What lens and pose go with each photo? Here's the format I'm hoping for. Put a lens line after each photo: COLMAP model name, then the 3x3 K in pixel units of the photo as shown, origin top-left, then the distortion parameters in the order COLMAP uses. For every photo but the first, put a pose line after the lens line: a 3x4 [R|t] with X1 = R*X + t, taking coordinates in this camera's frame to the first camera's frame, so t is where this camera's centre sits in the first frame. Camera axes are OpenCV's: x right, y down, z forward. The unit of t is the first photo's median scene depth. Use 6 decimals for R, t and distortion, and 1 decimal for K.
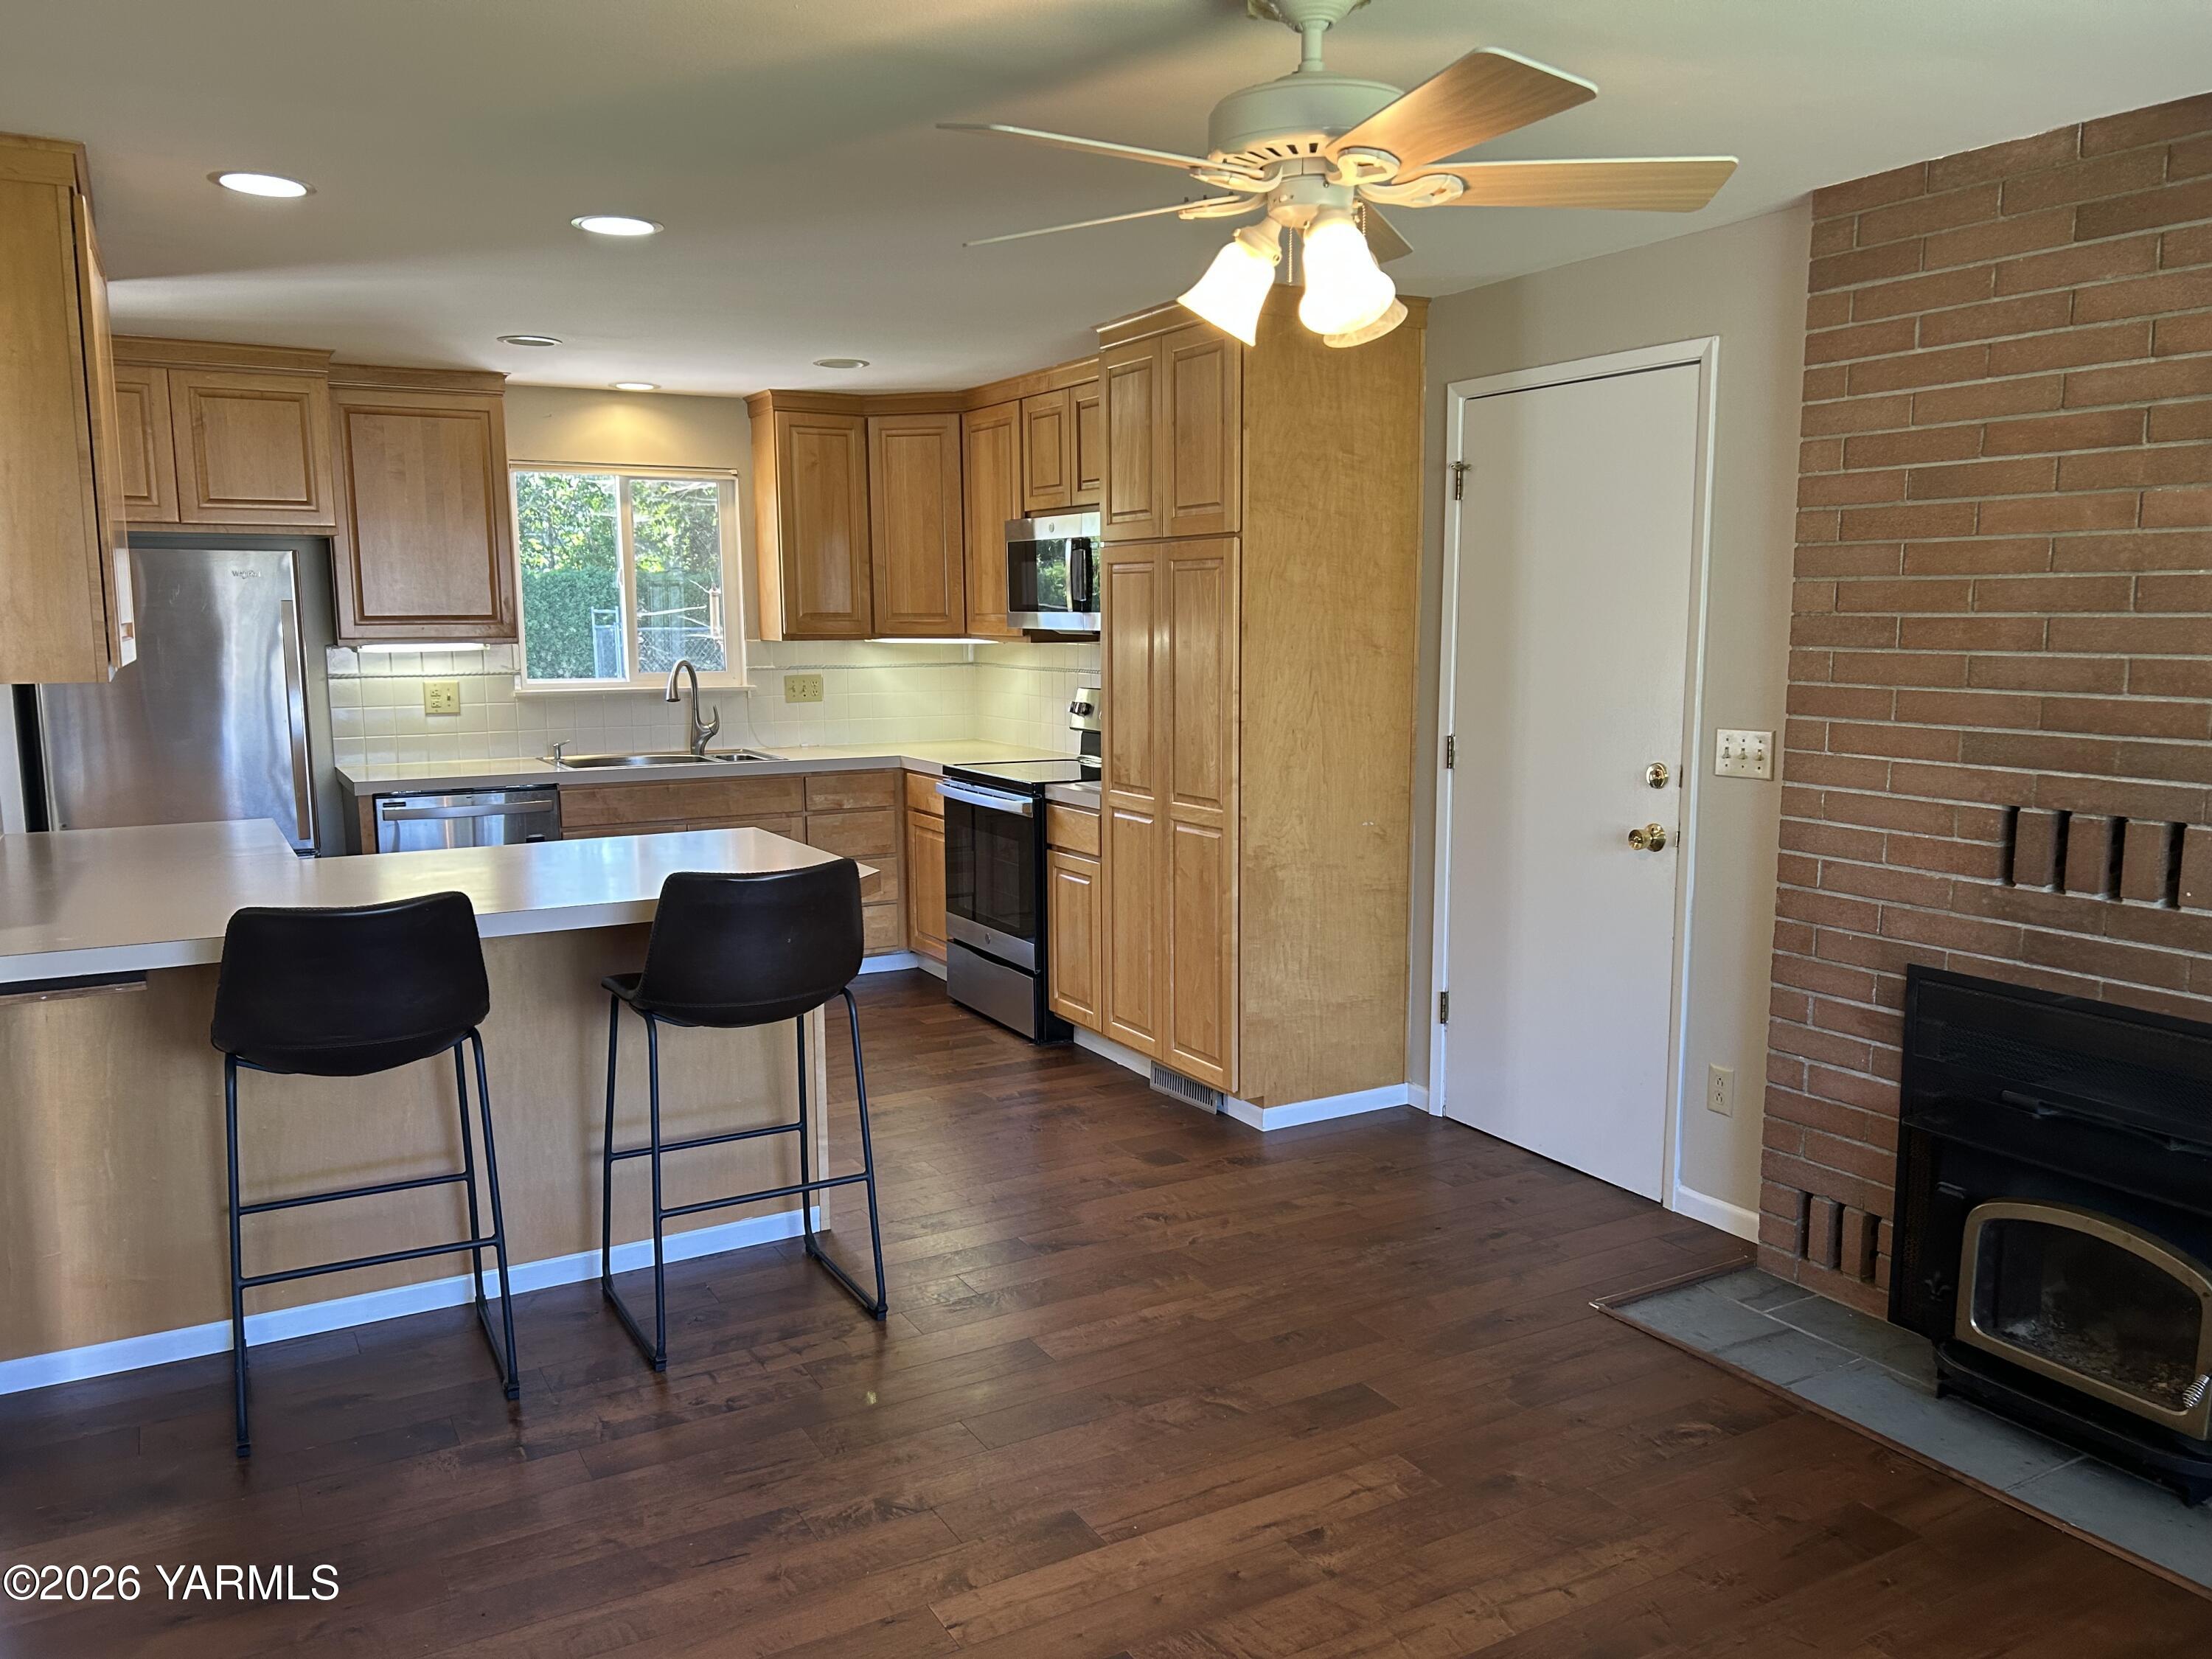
lens RADIAL K [[1663.1, 0, 1125.3], [0, 1663.1, 849.4], [0, 0, 1]] dist [0.059971, -0.071410]
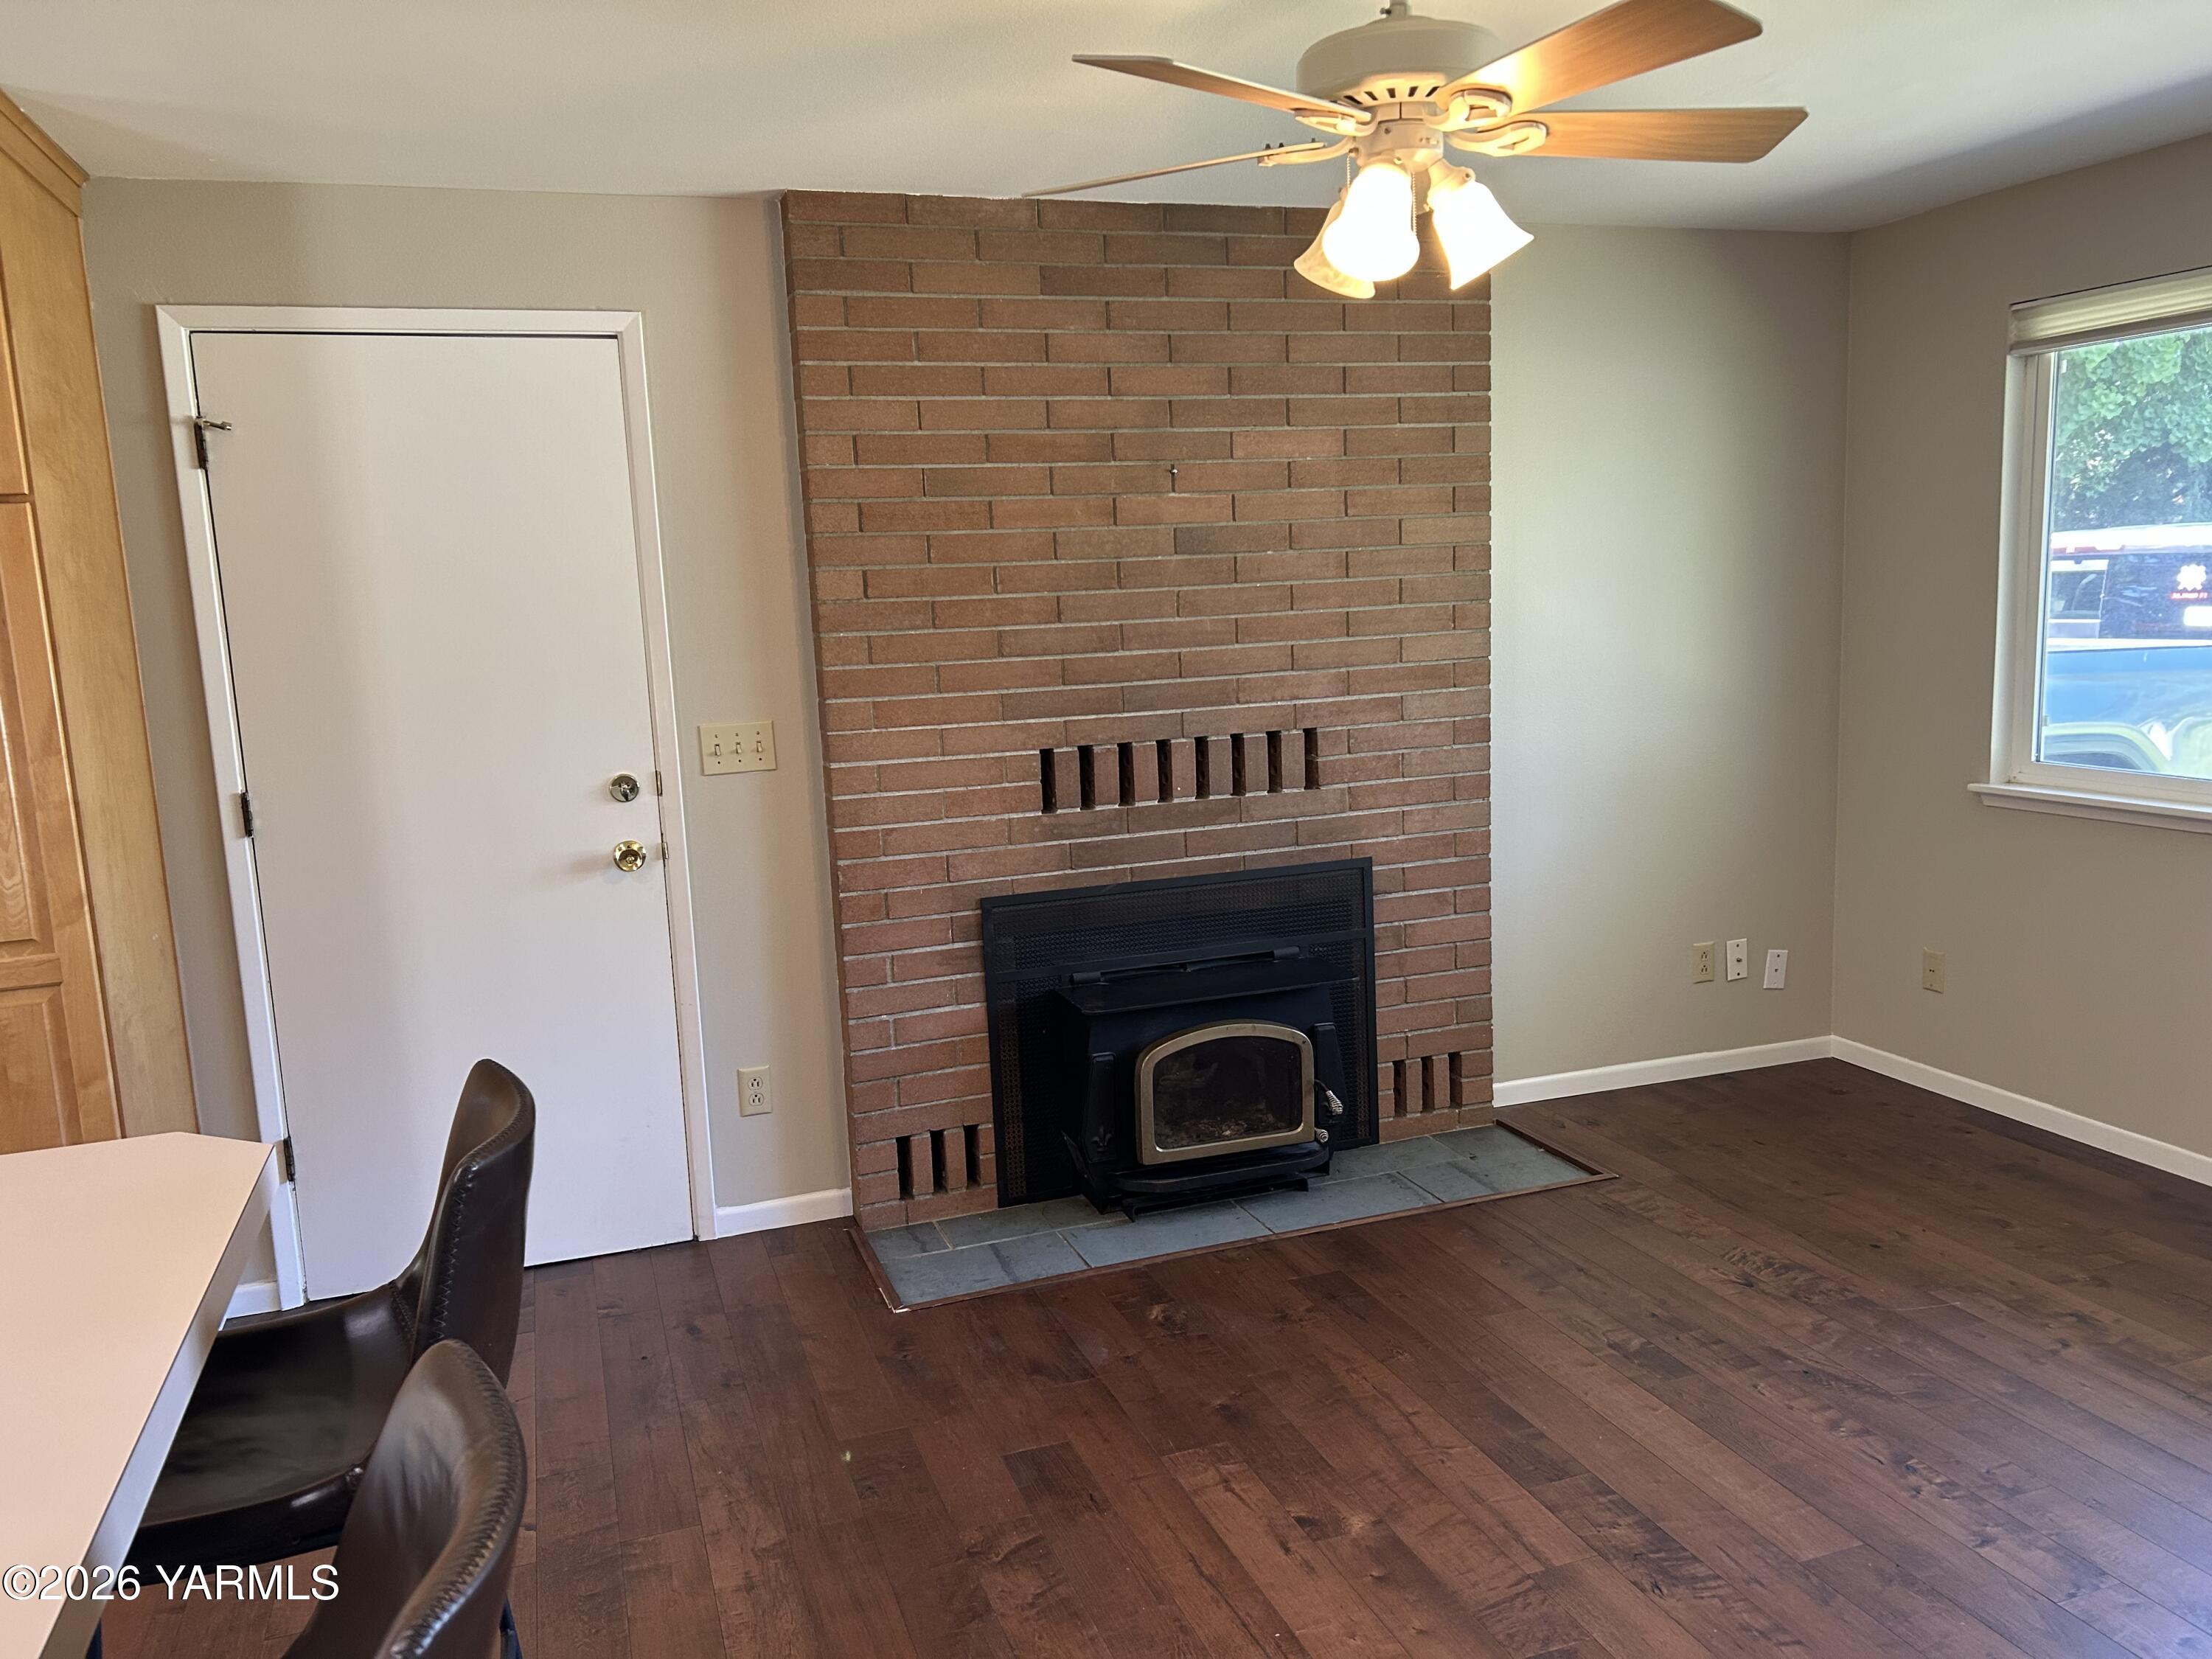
lens RADIAL K [[1663.1, 0, 1108.3], [0, 1663.1, 851.1], [0, 0, 1]] dist [0.059971, -0.071410]
pose [[0.183297, -0.154763, 0.970799, -0.513033], [0.182649, 0.975697, 0.121058, -0.071293], [-0.965941, 0.155126, 0.207110, 0.552062]]
